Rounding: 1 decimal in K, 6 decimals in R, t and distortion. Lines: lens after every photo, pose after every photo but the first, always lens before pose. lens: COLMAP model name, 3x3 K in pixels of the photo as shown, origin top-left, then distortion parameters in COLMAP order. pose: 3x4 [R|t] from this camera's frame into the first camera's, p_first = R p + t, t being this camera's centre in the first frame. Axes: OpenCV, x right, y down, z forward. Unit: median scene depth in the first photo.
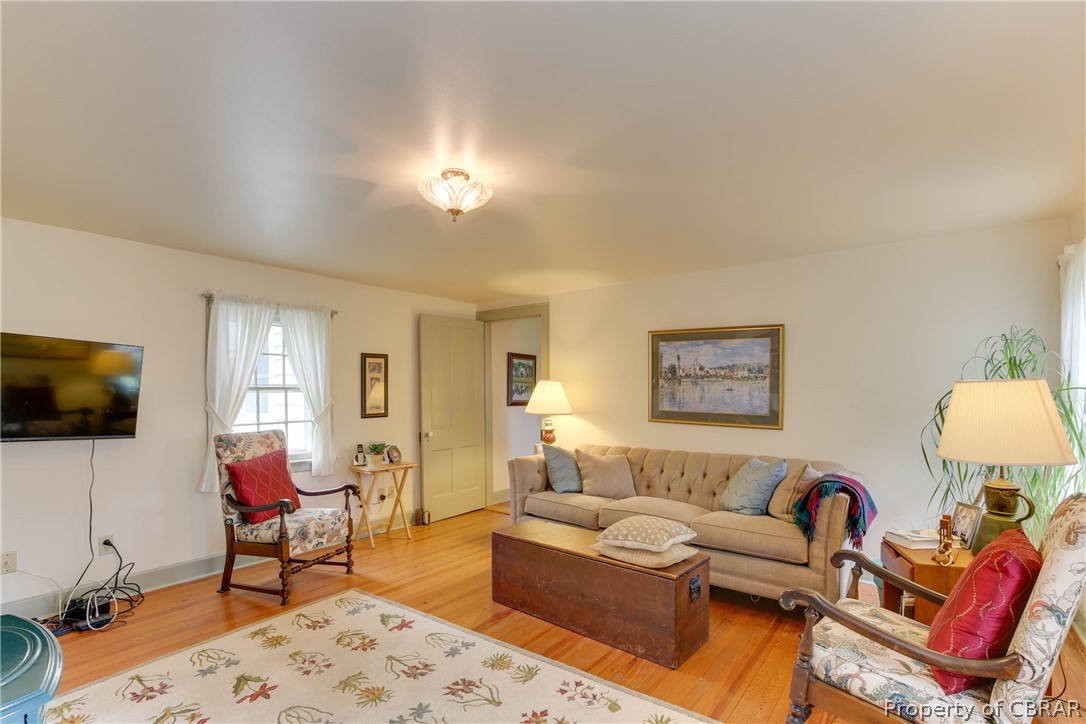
lens RADIAL K [[499.7, 0, 547.1], [0, 499.7, 389.0], [0, 0, 1]] dist [0.002273, 0.000423]
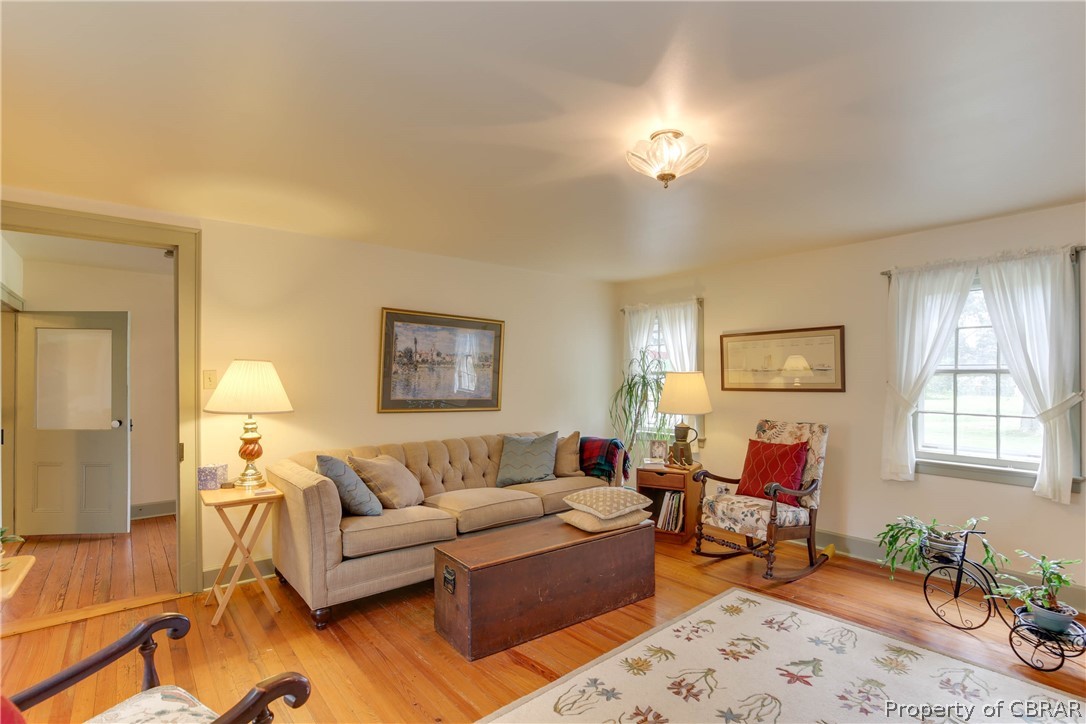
lens RADIAL K [[530.2, 0, 544.3], [0, 530.2, 381.1], [0, 0, 1]] dist [-0.001428, -0.000097]
pose [[0.228547, -0.003577, 0.973526, -1.027125], [-0.002308, 0.999988, 0.004216, 0.009889], [-0.973530, -0.003210, 0.228536, 0.881604]]
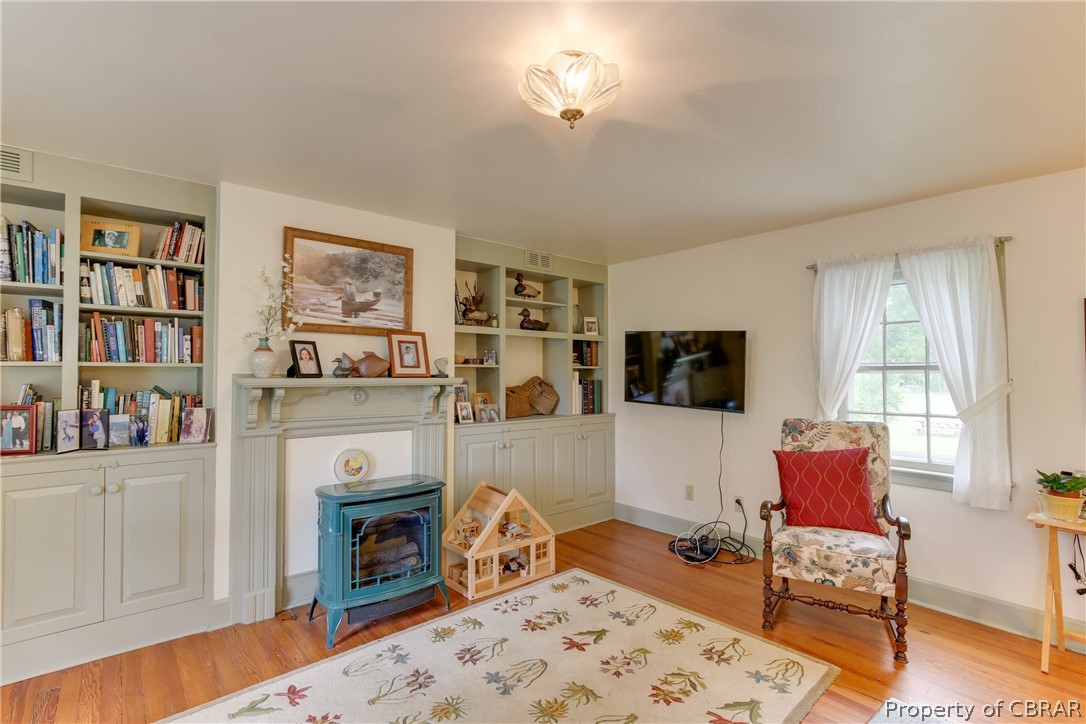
lens RADIAL K [[509.6, 0, 543.0], [0, 509.6, 362.0], [0, 0, 1]] dist [-0.001954, -0.000272]
pose [[-0.194171, -0.022476, -0.980710, 0.133022], [-0.000067, 0.999738, -0.022899, 0.003451], [0.980968, -0.004381, -0.194121, 0.279347]]
